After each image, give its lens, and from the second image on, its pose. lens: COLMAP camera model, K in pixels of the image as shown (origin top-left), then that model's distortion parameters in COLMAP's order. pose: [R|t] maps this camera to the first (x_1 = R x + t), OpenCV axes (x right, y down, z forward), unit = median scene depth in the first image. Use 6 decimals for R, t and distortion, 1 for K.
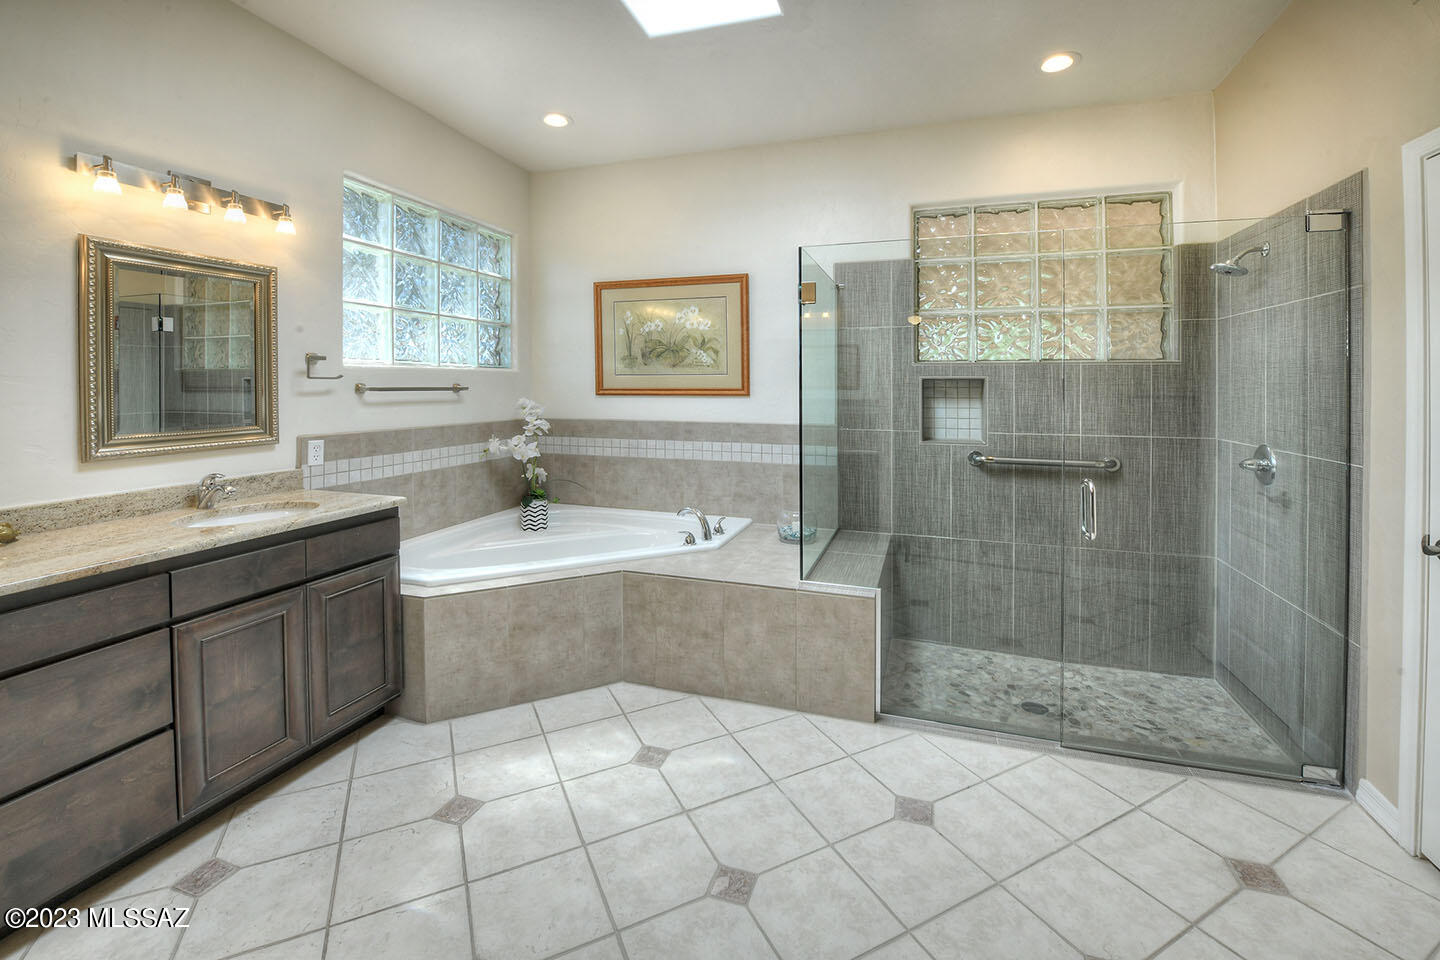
lens RADIAL K [[557.1, 0, 759.7], [0, 557.1, 383.7], [0, 0, 1]] dist [-0.014890, -0.000978]
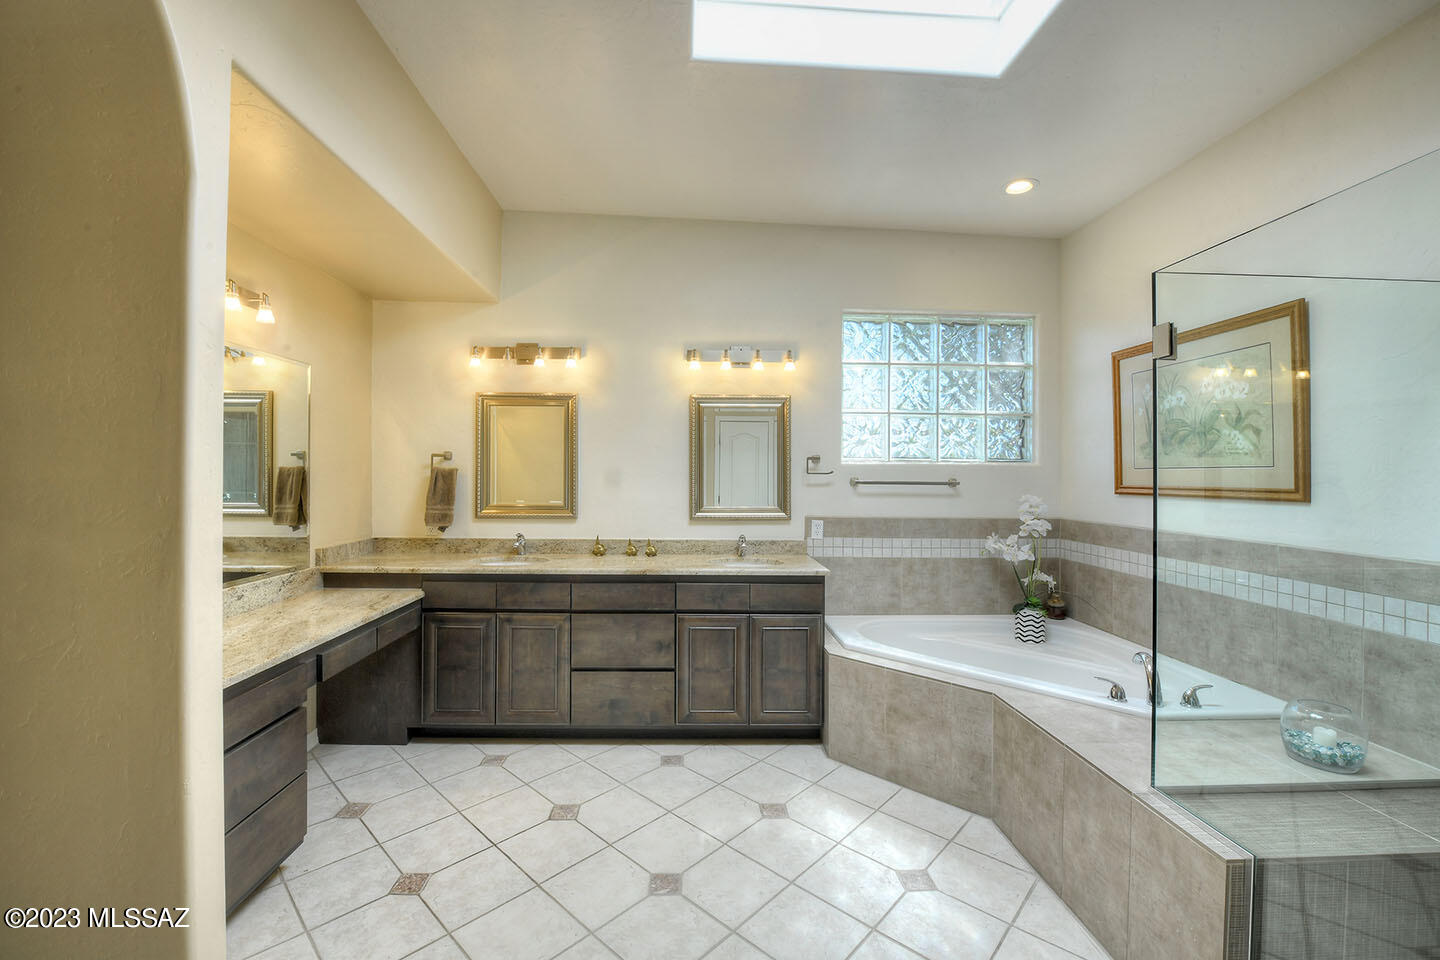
lens RADIAL K [[618.8, 0, 707.6], [0, 618.8, 474.6], [0, 0, 1]] dist [-0.019034, 0.000301]
pose [[0.340207, 0.000952, -0.940350, 0.516320], [-0.007496, 0.999970, -0.001700, -0.002733], [0.940321, 0.007627, 0.340204, 0.248972]]
